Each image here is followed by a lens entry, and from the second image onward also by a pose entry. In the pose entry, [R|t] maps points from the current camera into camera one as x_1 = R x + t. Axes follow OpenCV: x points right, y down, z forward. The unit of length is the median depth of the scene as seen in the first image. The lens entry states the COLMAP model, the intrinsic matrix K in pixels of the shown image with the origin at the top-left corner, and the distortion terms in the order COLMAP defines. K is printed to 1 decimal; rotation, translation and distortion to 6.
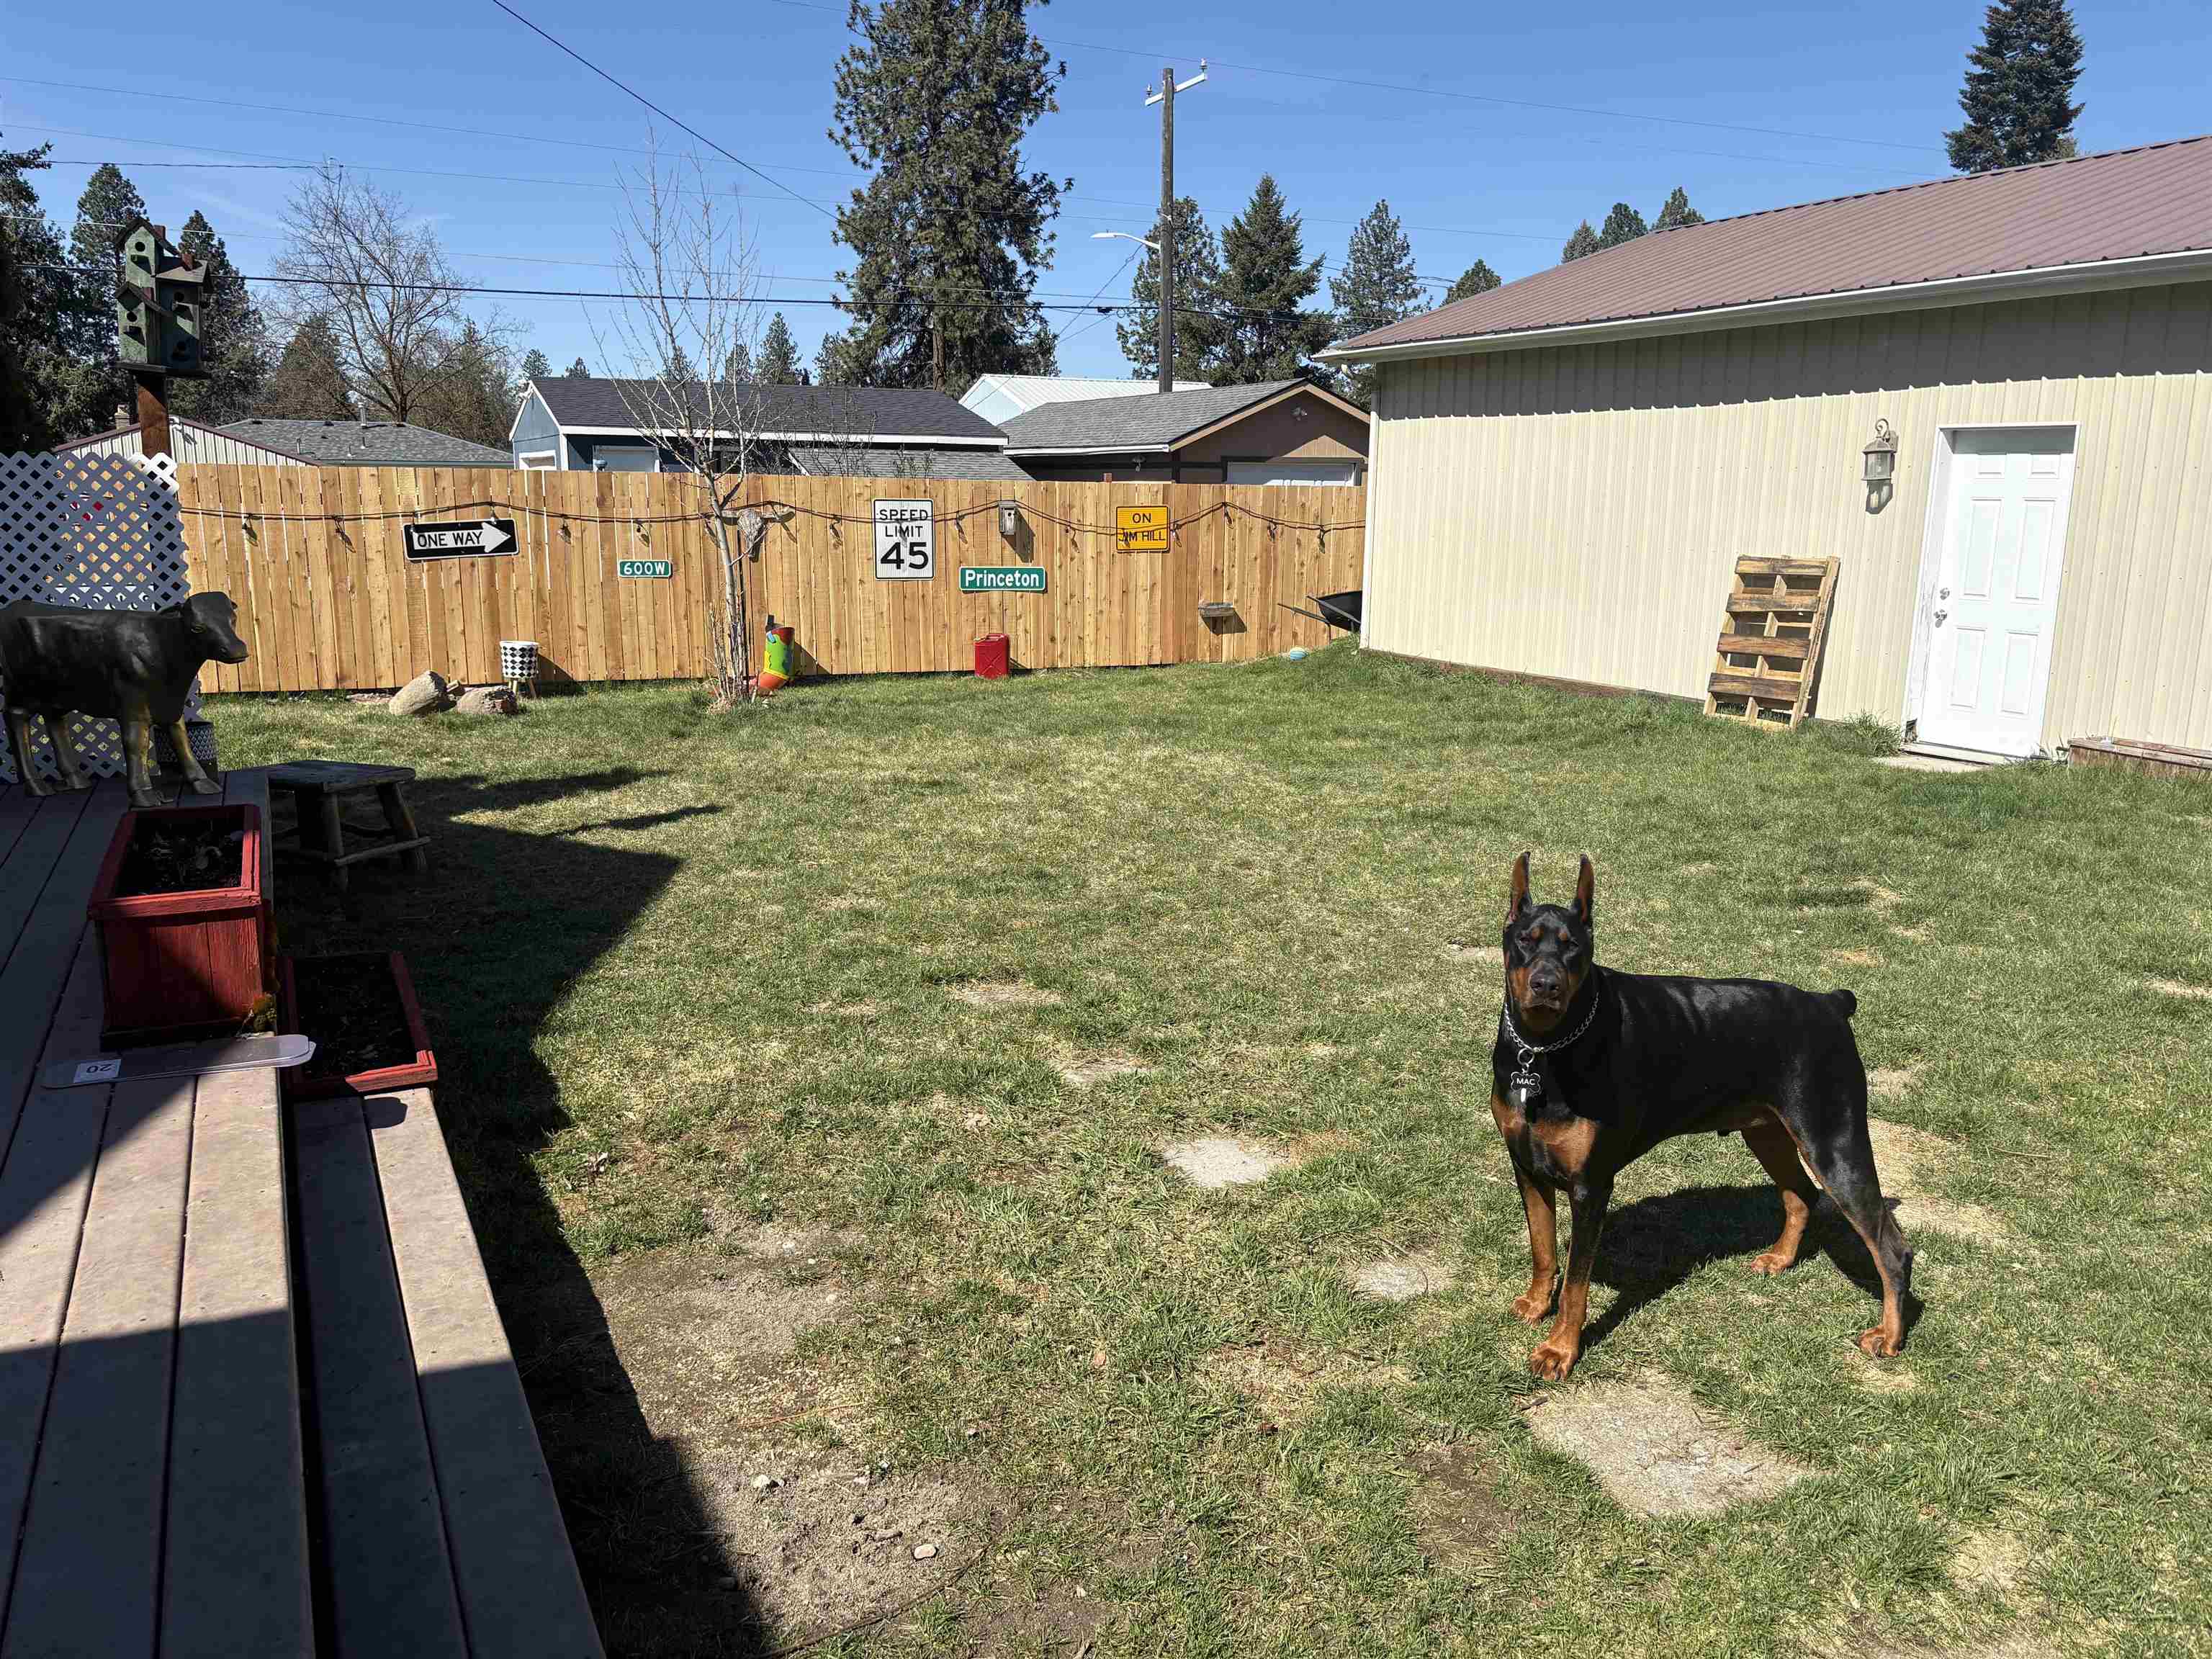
lens RADIAL K [[1668.5, 0, 1092.2], [0, 1668.5, 795.9], [0, 0, 1]] dist [0.029940, -0.028245]
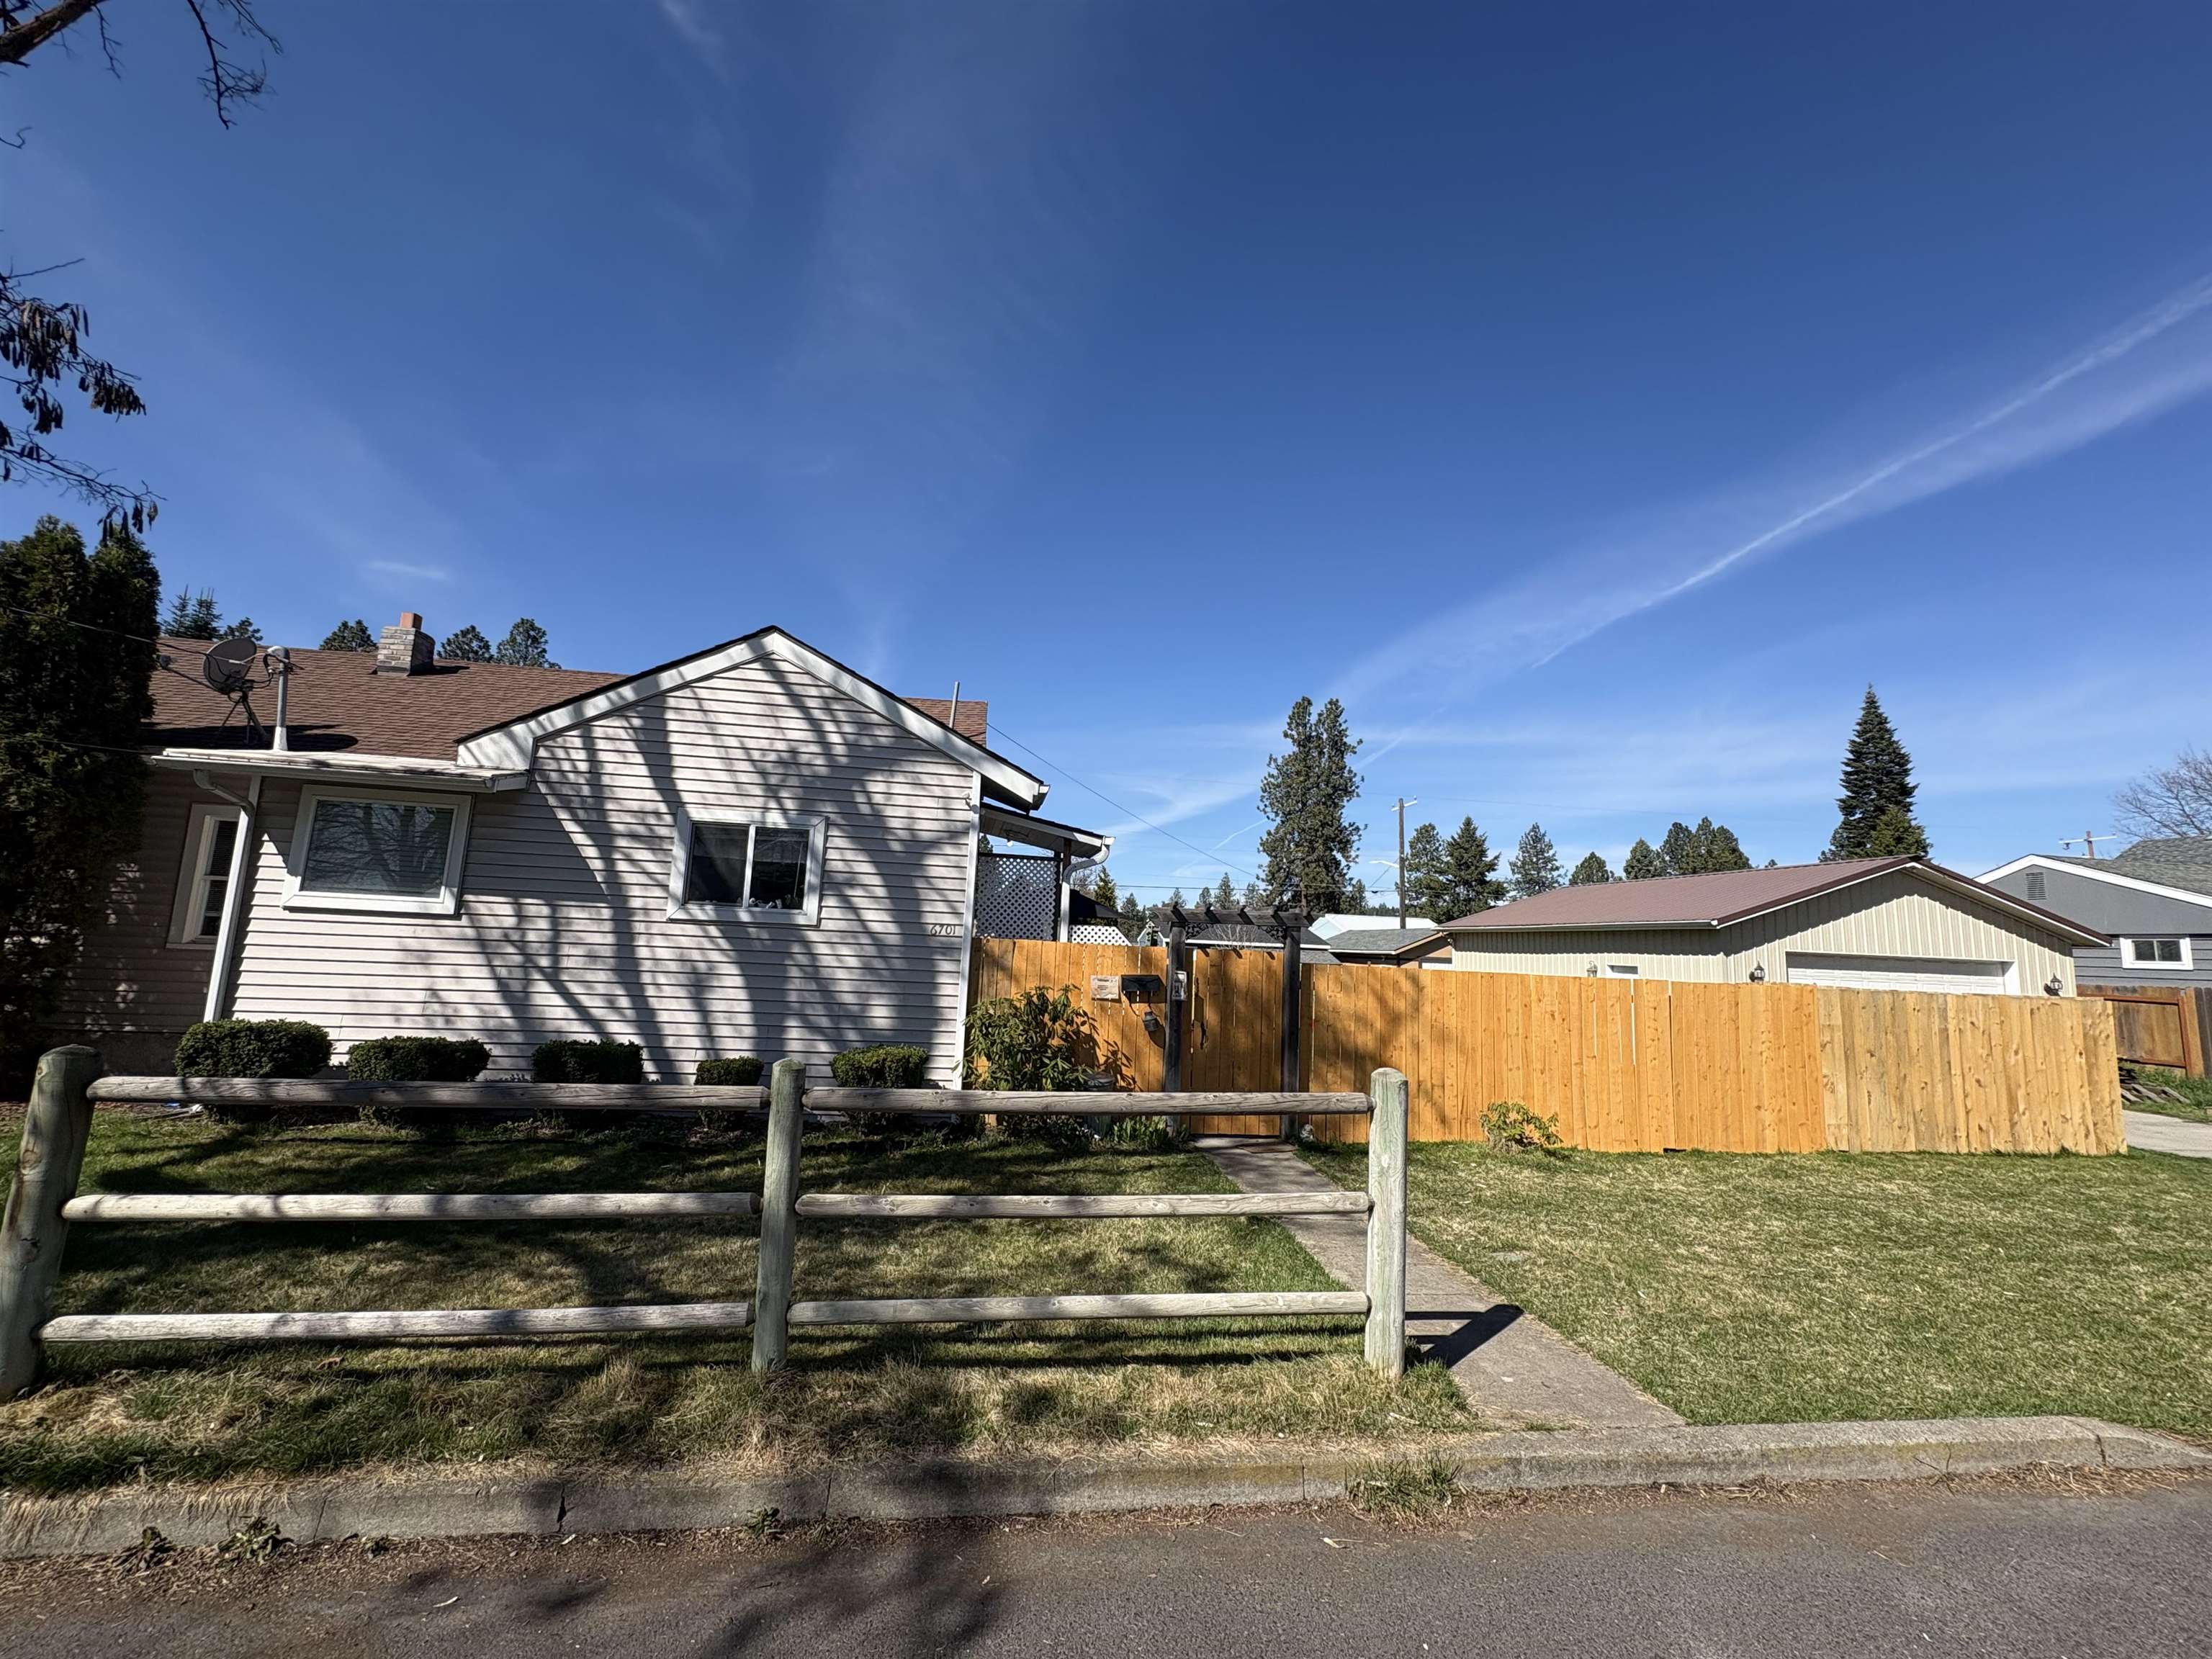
lens RADIAL K [[870.7, 0, 1088.1], [0, 870.7, 834.8], [0, 0, 1]] dist [-0.000757, -0.000246]
pose [[0.945601, -0.012572, -0.325086, 0.054786], [-0.090222, 0.949924, -0.299172, 0.096471], [0.312568, 0.312227, 0.897115, -0.618746]]
